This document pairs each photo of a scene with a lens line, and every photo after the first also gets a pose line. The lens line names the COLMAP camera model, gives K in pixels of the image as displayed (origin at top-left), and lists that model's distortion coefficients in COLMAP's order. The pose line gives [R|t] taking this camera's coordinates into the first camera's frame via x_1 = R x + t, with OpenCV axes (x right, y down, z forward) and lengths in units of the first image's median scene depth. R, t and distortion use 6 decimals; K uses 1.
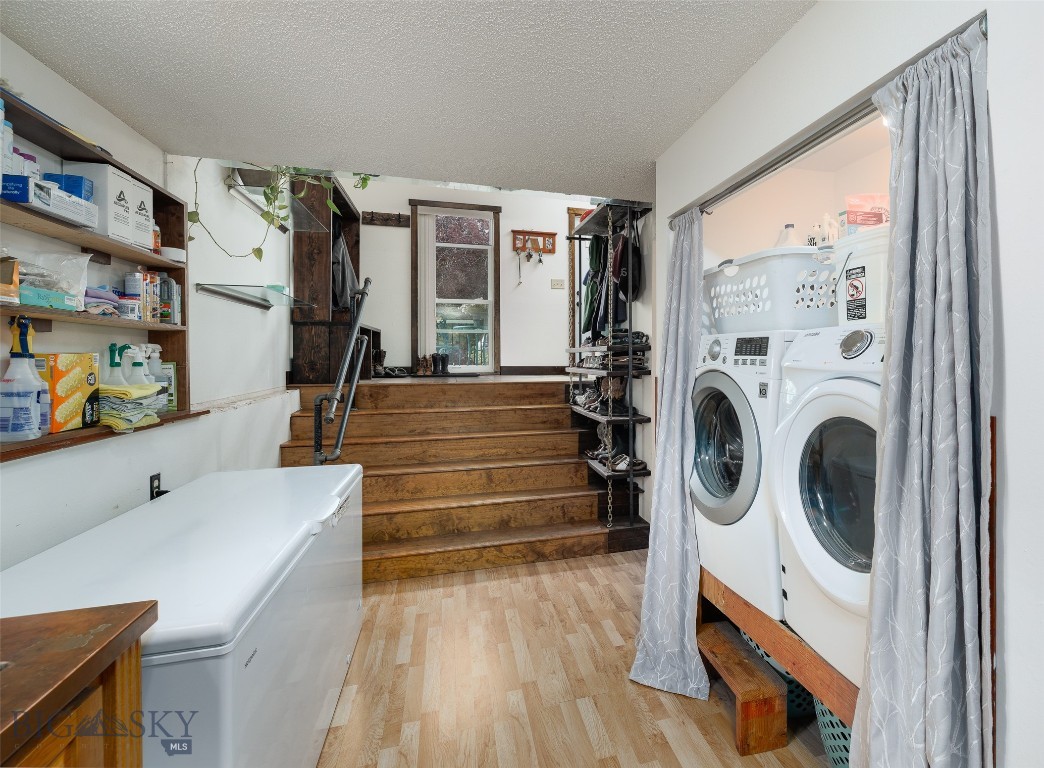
lens RADIAL K [[518.9, 0, 522.1], [0, 518.9, 361.6], [0, 0, 1]] dist [0.000263, -0.000196]
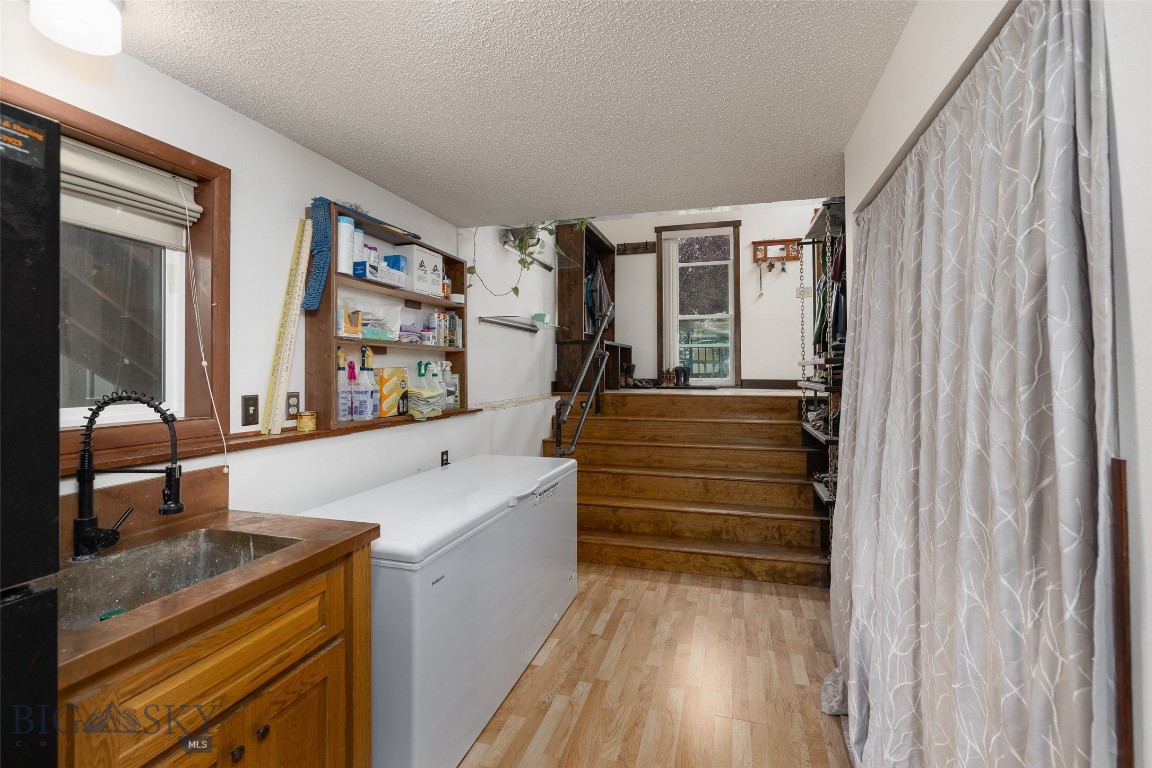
lens RADIAL K [[506.9, 0, 577.2], [0, 506.9, 364.1], [0, 0, 1]] dist [-0.000222, 0.000031]
pose [[0.831998, -0.005026, -0.554756, 0.300122], [-0.005531, 0.999834, -0.017353, -0.002288], [0.554751, 0.017506, 0.831832, 0.018832]]
